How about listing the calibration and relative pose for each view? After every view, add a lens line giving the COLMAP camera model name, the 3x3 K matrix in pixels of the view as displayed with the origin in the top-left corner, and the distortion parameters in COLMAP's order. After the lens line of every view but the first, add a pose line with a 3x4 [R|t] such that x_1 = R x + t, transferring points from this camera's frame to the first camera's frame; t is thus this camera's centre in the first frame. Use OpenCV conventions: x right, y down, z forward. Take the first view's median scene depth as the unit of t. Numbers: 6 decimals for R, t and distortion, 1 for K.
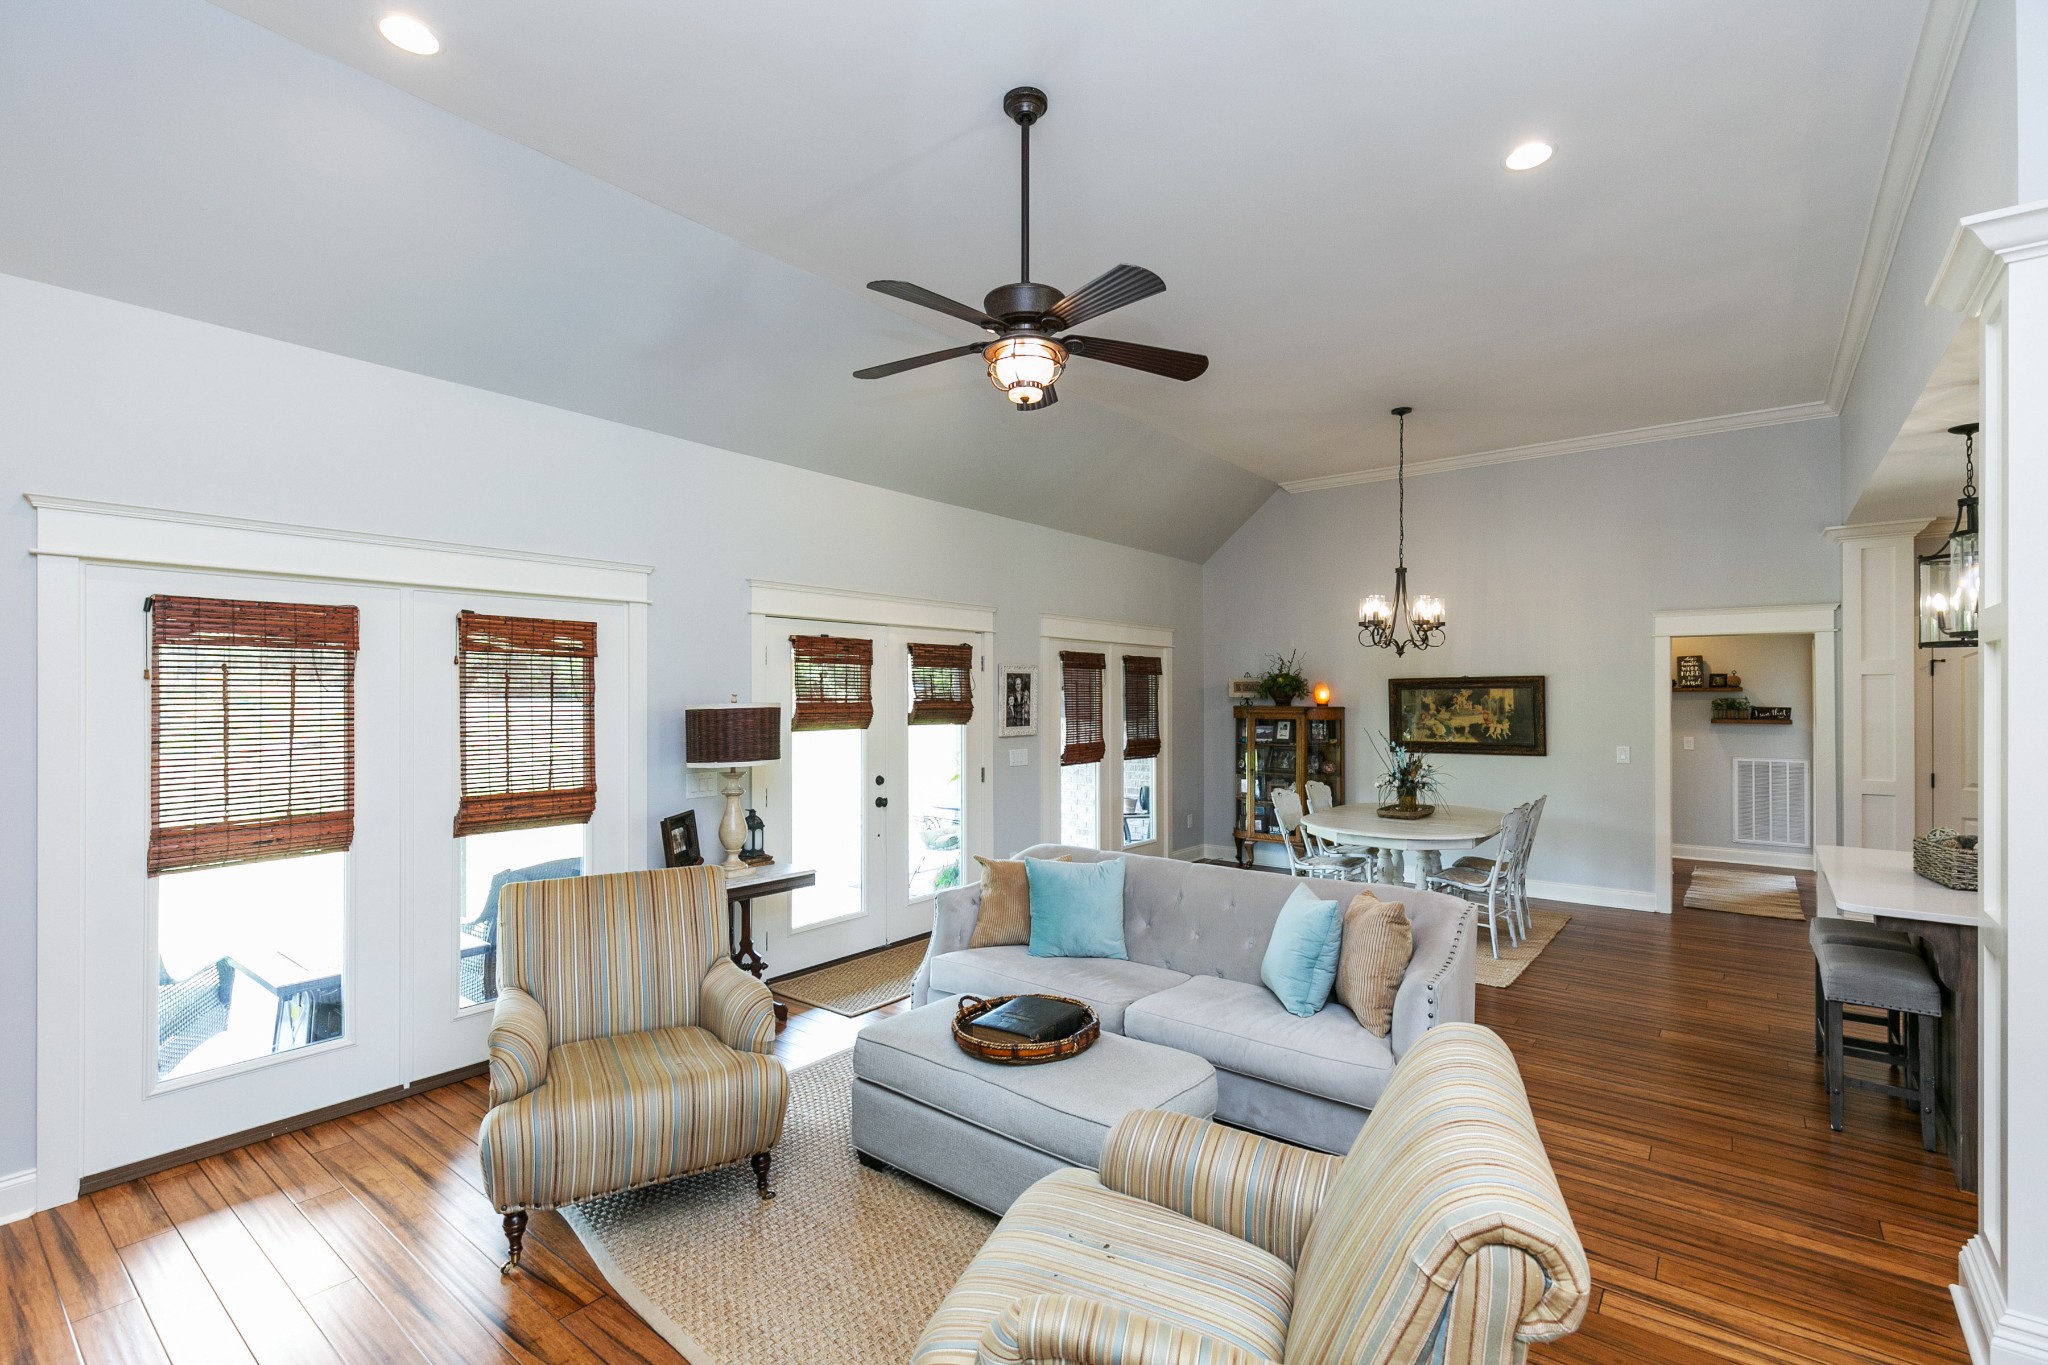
lens RADIAL K [[915.5, 0, 1030.9], [0, 915.5, 688.8], [0, 0, 1]] dist [0.004459, -0.000264]
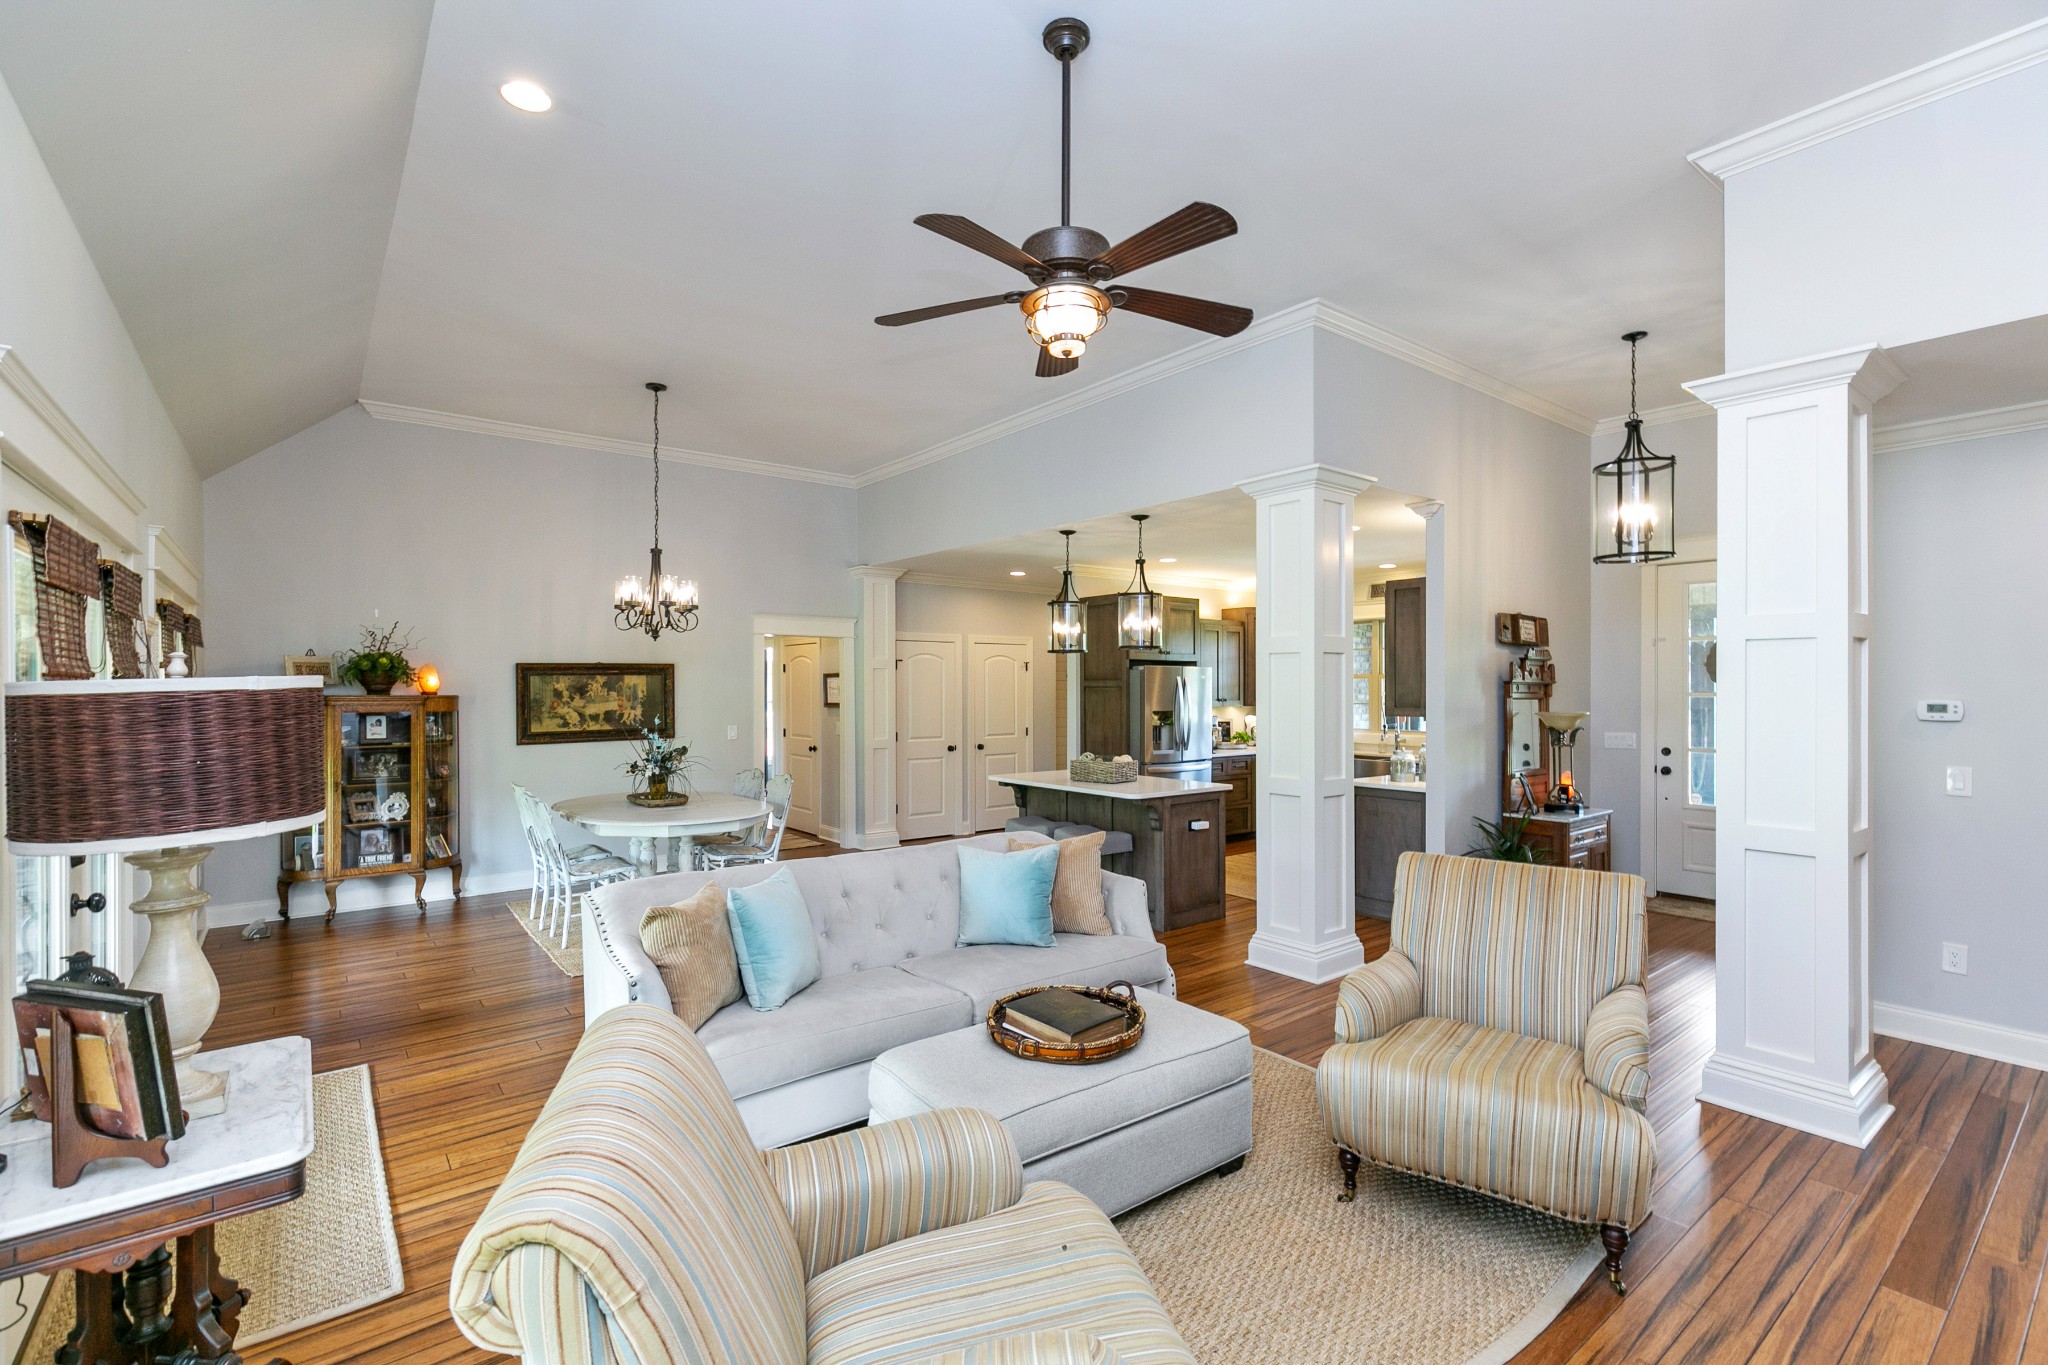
lens RADIAL K [[923.9, 0, 1019.9], [0, 923.9, 683.6], [0, 0, 1]] dist [0.001466, 0.000026]
pose [[0.242486, 0.003299, 0.970149, -0.383720], [-0.005971, 0.999980, -0.001908, 0.008230], [-0.970136, -0.005330, 0.242501, 0.331312]]
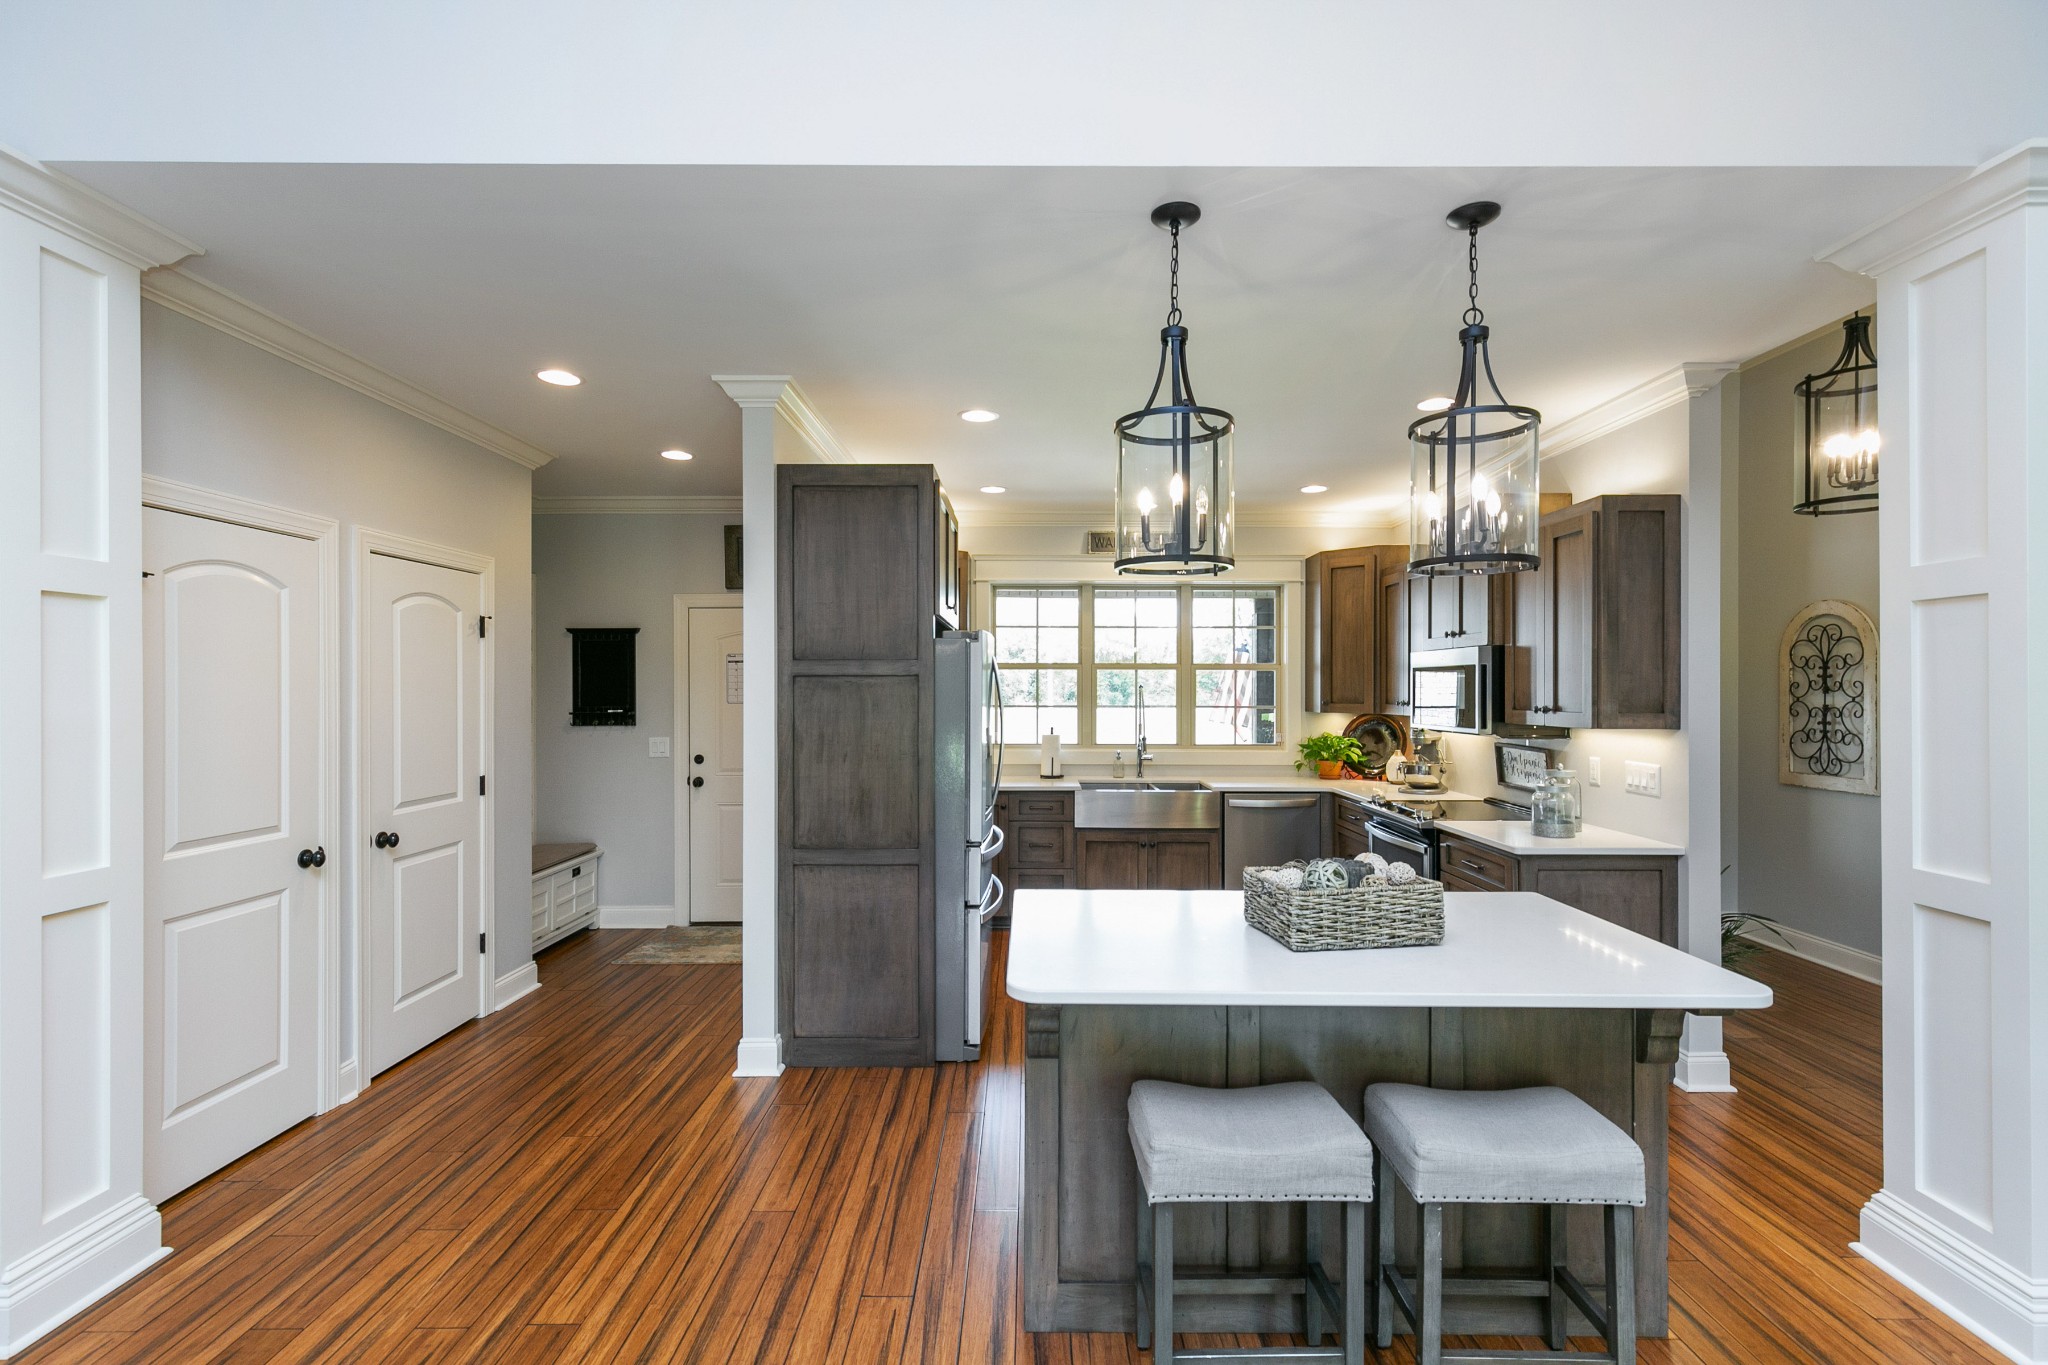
lens RADIAL K [[915.5, 0, 1030.9], [0, 915.5, 688.8], [0, 0, 1]] dist [0.004459, -0.000264]
pose [[-0.613998, -0.003286, 0.789301, 0.302294], [-0.008102, 0.999965, -0.002140, 0.016354], [-0.789266, -0.007709, -0.614003, 0.732633]]
